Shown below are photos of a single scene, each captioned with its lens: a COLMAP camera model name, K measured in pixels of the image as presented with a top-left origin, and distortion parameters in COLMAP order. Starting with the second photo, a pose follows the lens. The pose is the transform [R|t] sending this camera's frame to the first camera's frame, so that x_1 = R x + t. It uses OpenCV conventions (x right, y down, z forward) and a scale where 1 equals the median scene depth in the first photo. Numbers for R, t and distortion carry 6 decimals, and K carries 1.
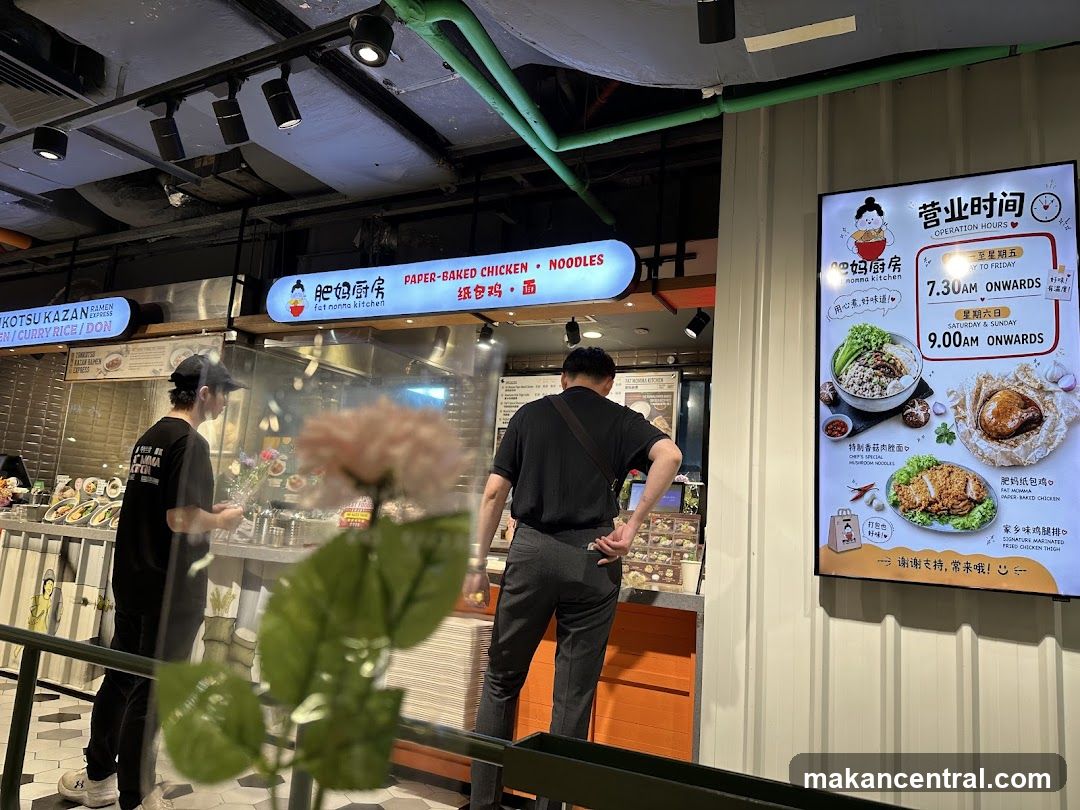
lens RADIAL K [[806.1, 0, 539.3], [0, 806.1, 405.9], [0, 0, 1]] dist [0.009282, -0.001214]
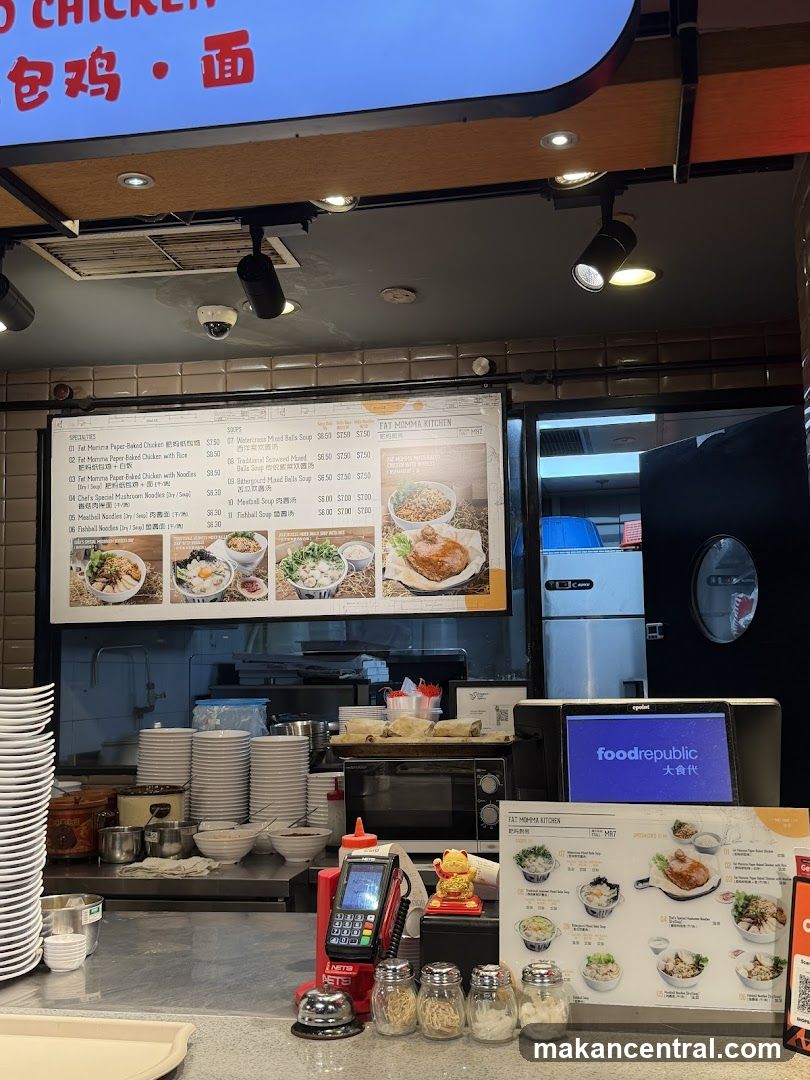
lens RADIAL K [[1195.2, 0, 403.6], [0, 1195.2, 542.7], [0, 0, 1]] dist [-0.007635, 0.000000]
pose [[0.946958, -0.052325, 0.317067, -0.084427], [0.037119, 0.997861, 0.053816, -0.000777], [-0.319205, -0.039193, 0.946875, 0.522462]]
